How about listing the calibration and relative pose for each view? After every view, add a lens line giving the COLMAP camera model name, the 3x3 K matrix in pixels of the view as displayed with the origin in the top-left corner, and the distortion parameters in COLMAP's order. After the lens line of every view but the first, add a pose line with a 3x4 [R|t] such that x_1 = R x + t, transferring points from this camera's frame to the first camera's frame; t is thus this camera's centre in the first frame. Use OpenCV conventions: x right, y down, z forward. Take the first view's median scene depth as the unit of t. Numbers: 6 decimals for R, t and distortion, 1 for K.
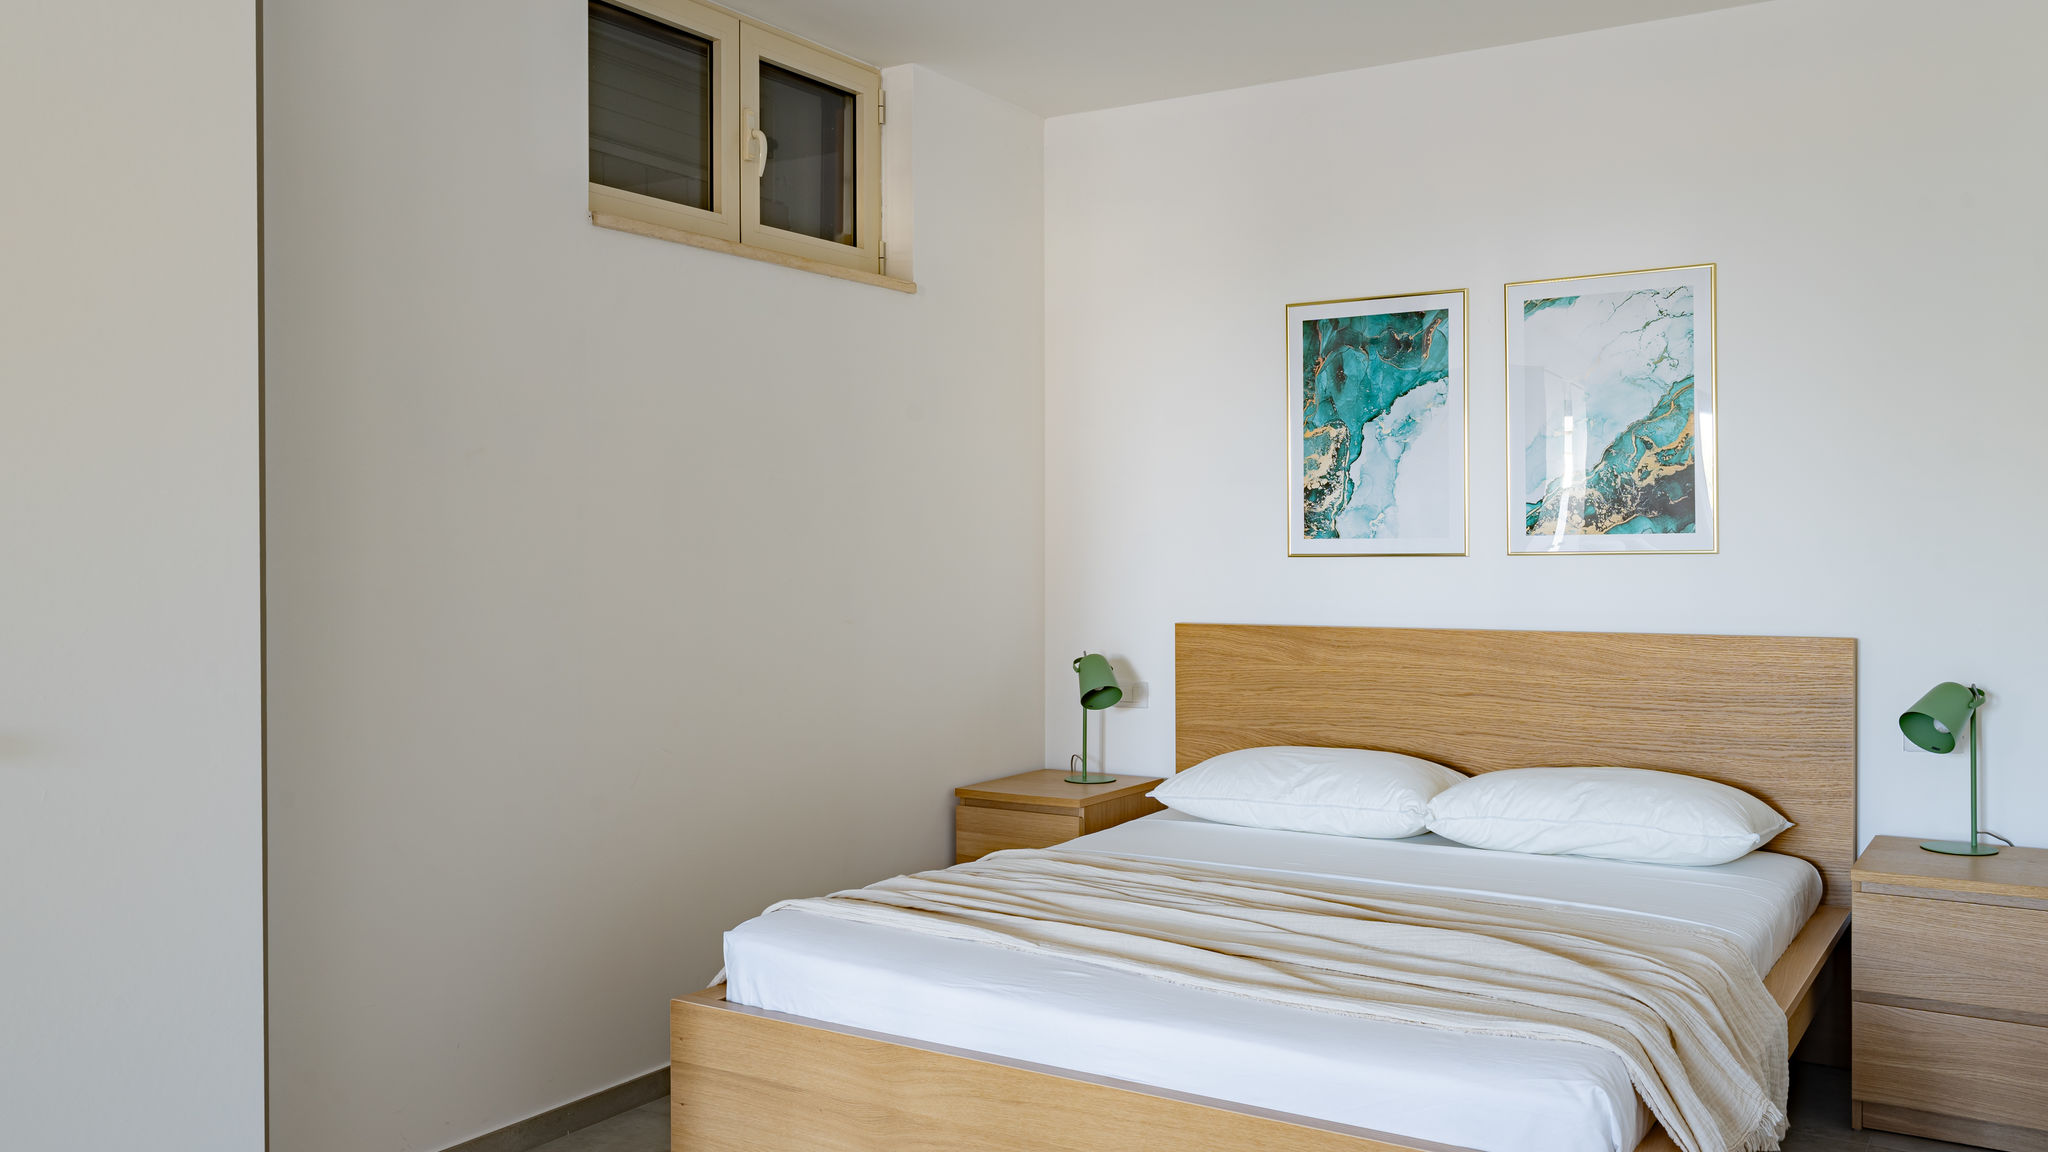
lens RADIAL K [[1613.5, 0, 1034.2], [0, 1613.5, 566.5], [0, 0, 1]] dist [-0.003252, 0.007943]
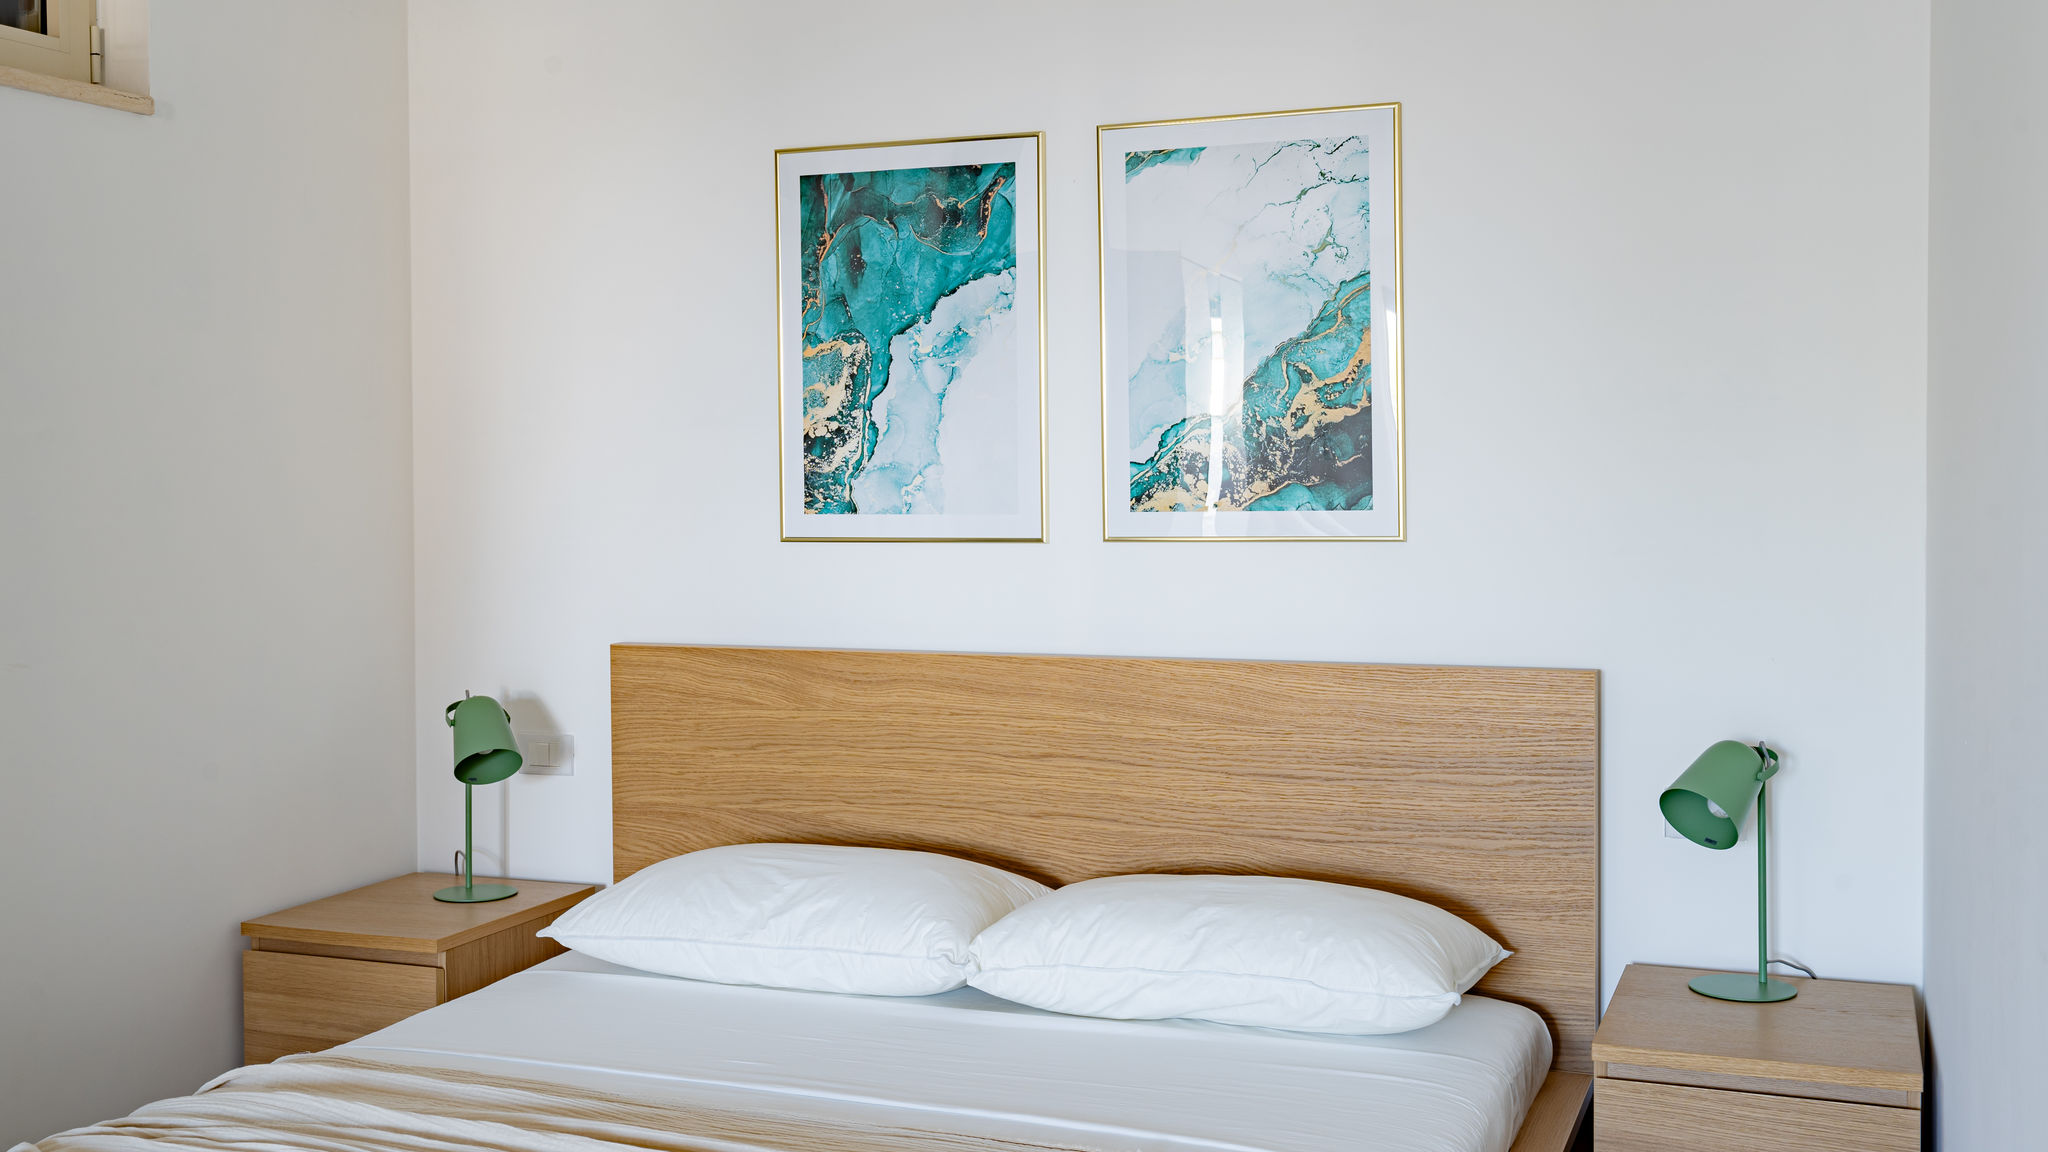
lens RADIAL K [[2030.5, 0, 1004.1], [0, 2030.5, 506.1], [0, 0, 1]] dist [0.003936, 0.000000]
pose [[0.982478, -0.006889, 0.186250, 0.105060], [0.005082, 0.999935, 0.010181, -0.031315], [-0.186308, -0.009056, 0.982450, 0.207570]]
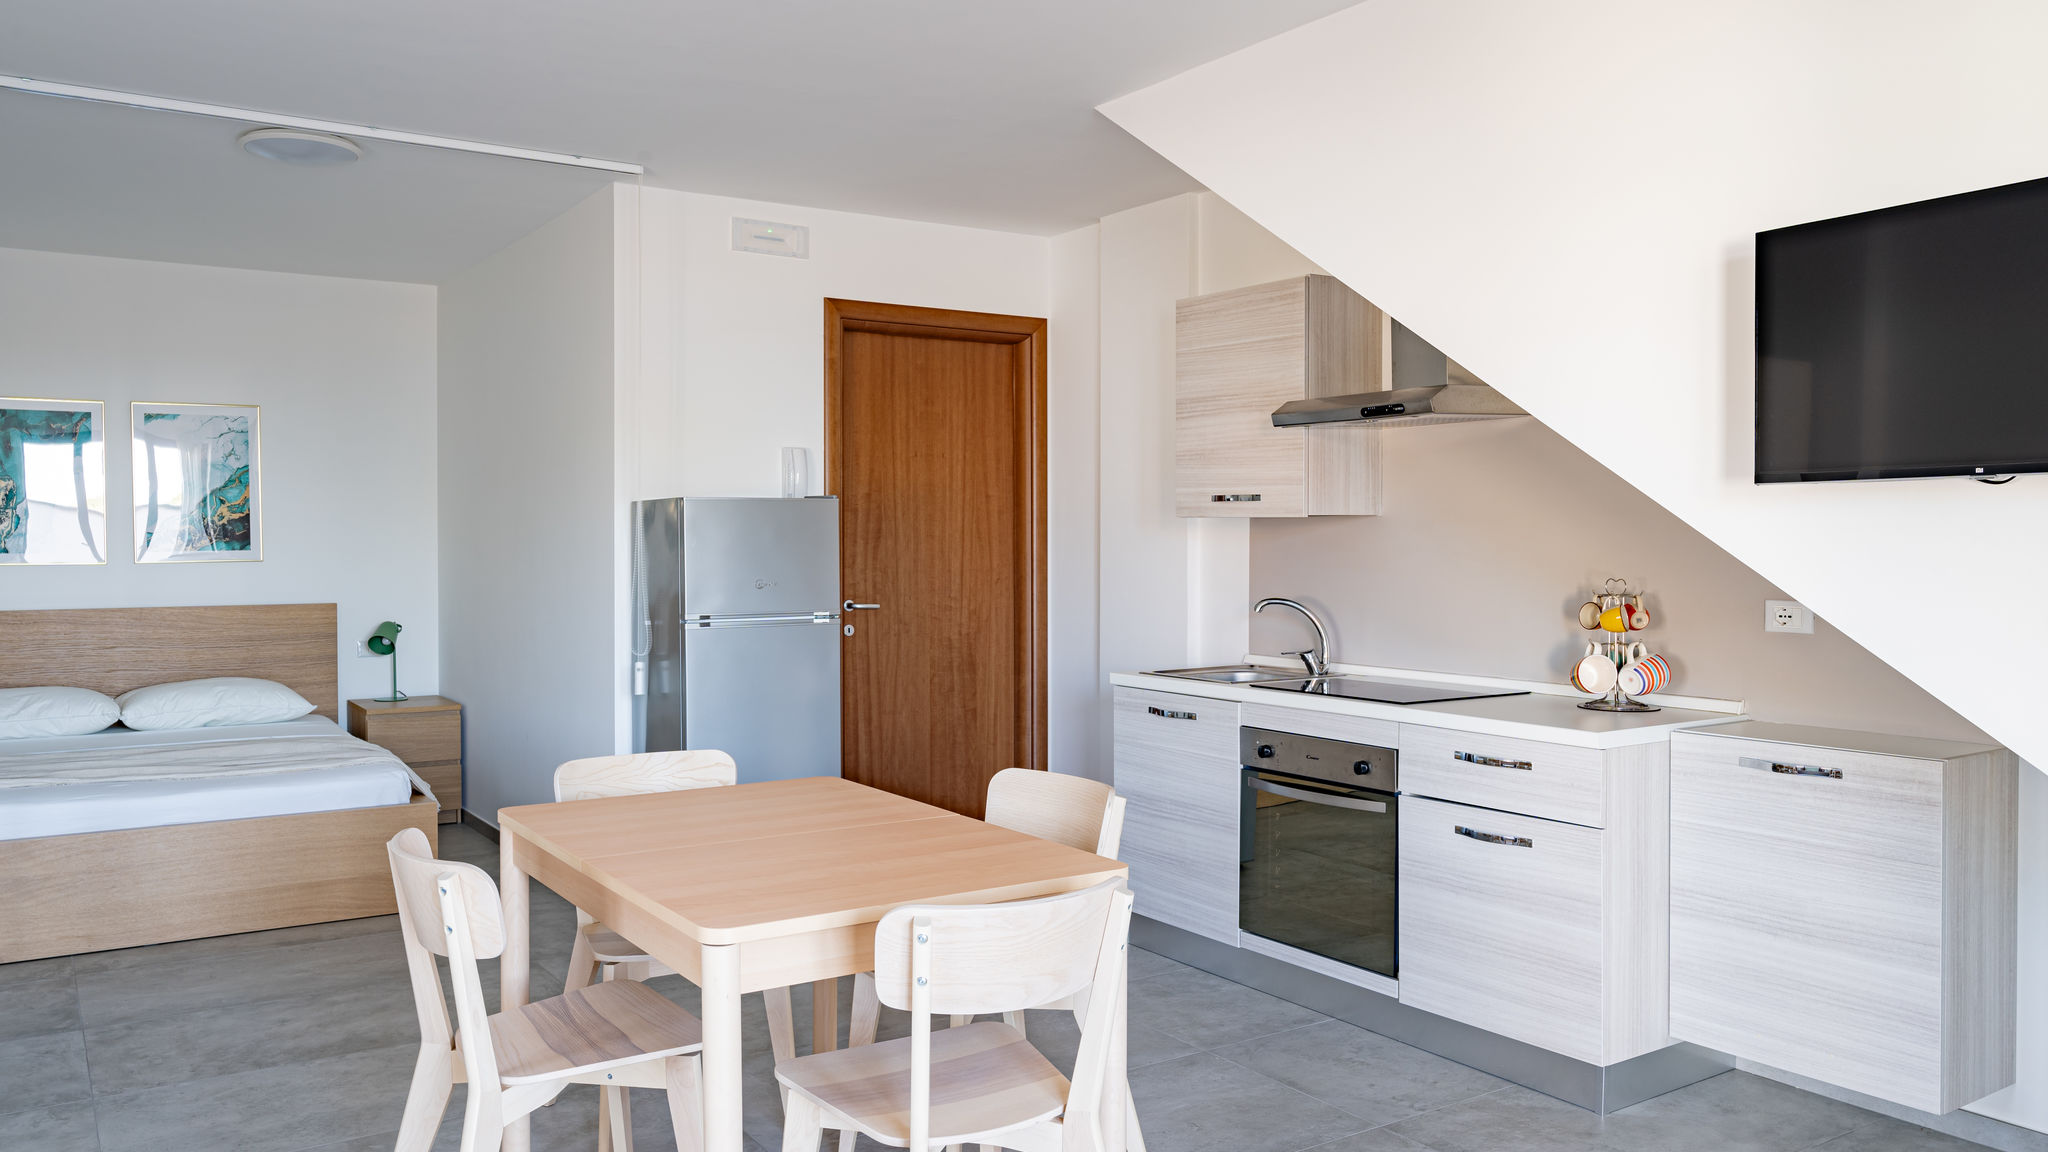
lens RADIAL K [[1530.4, 0, 1025.6], [0, 1530.4, 571.6], [0, 0, 1]] dist [0.012863, 0.013916]
pose [[0.397028, -0.020018, 0.917588, -0.847221], [0.007054, 0.999799, 0.018760, -0.022907], [-0.917779, -0.000976, 0.397090, -0.511773]]
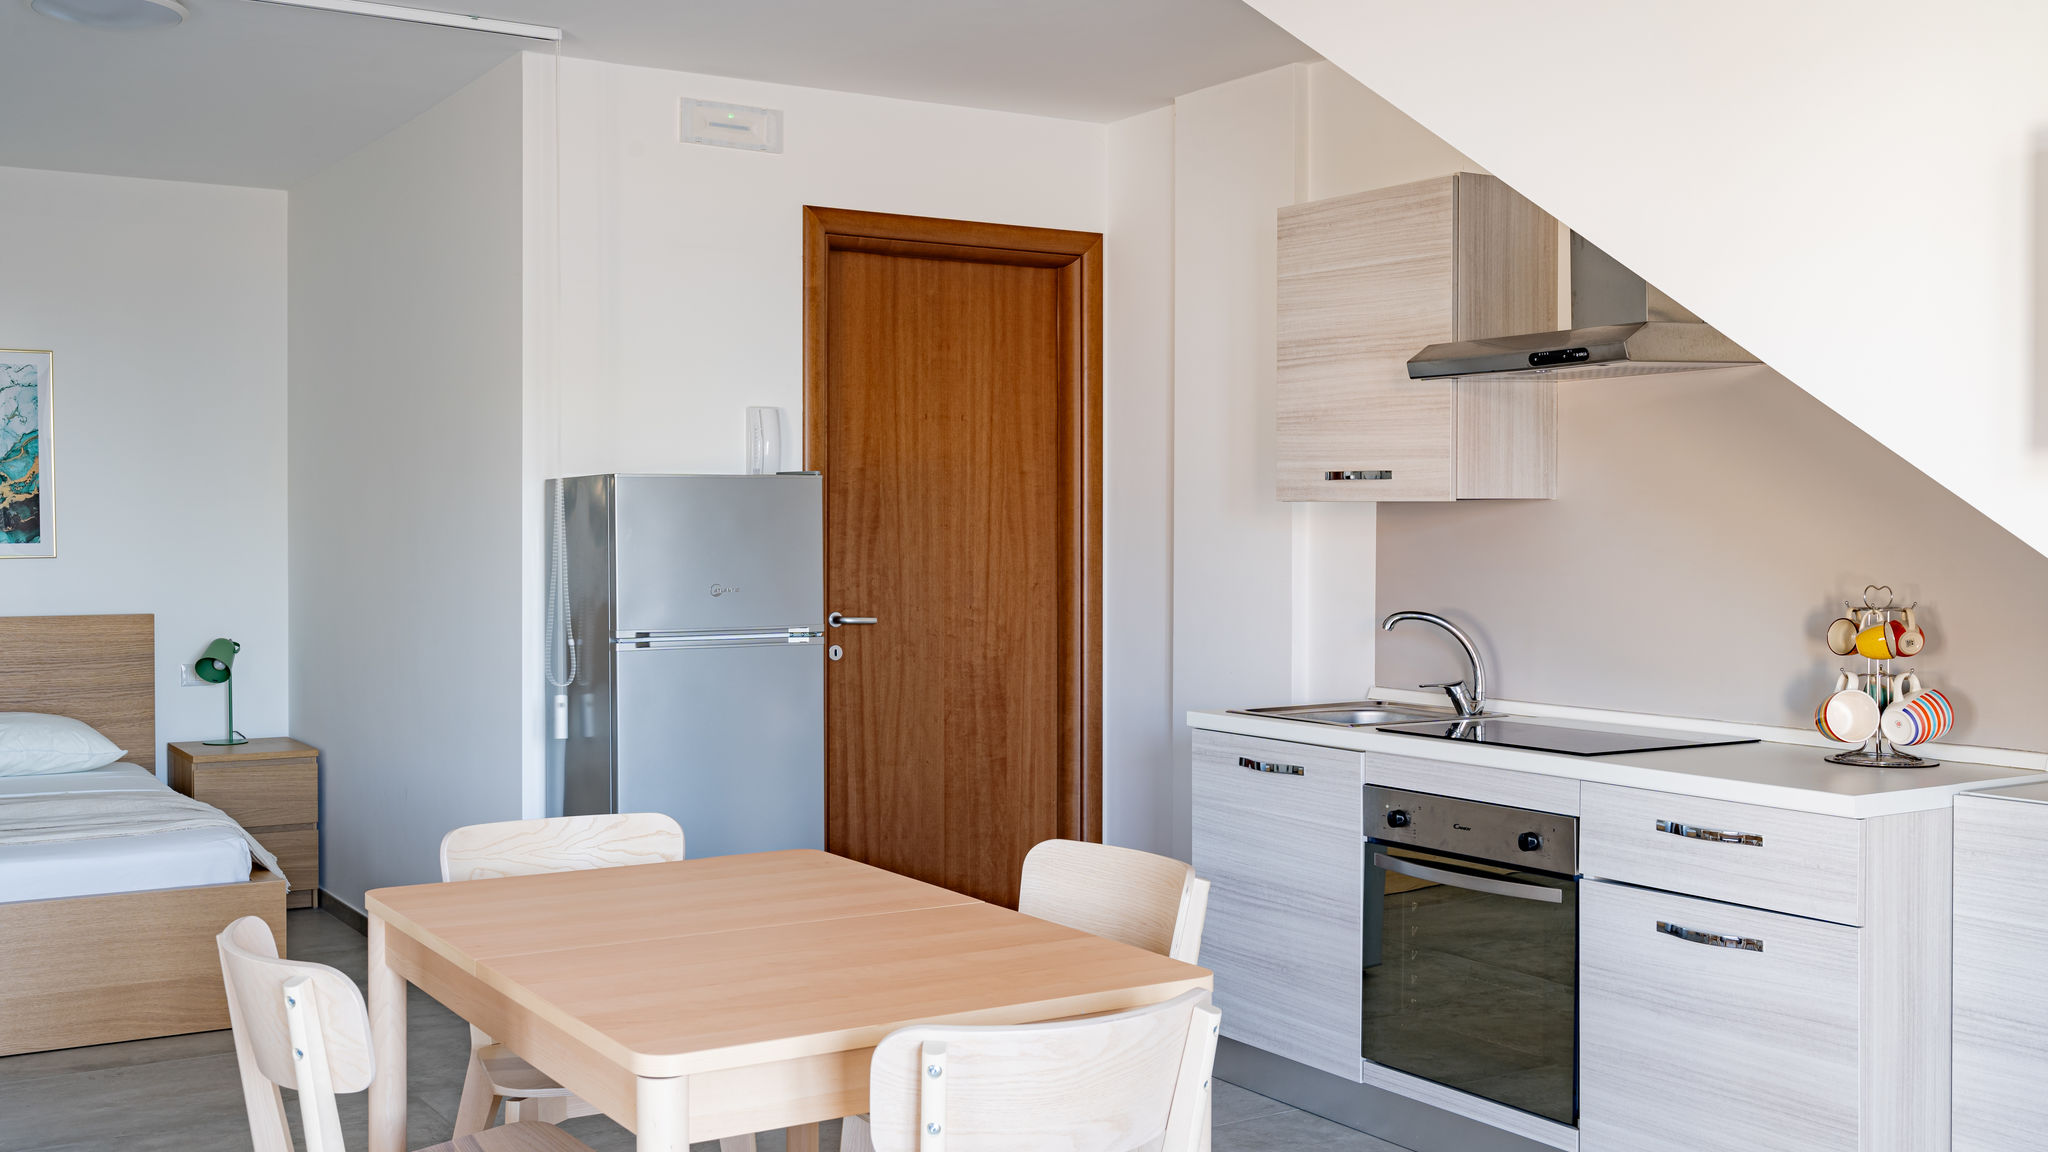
lens RADIAL K [[2048.3, 0, 1030.5], [0, 2048.3, 575.5], [0, 0, 1]] dist [0.021057, 0.000000]
pose [[0.415297, -0.019736, 0.909472, -0.840390], [0.004939, 0.999799, 0.019440, -0.022914], [-0.909672, -0.003582, 0.415311, -0.507426]]
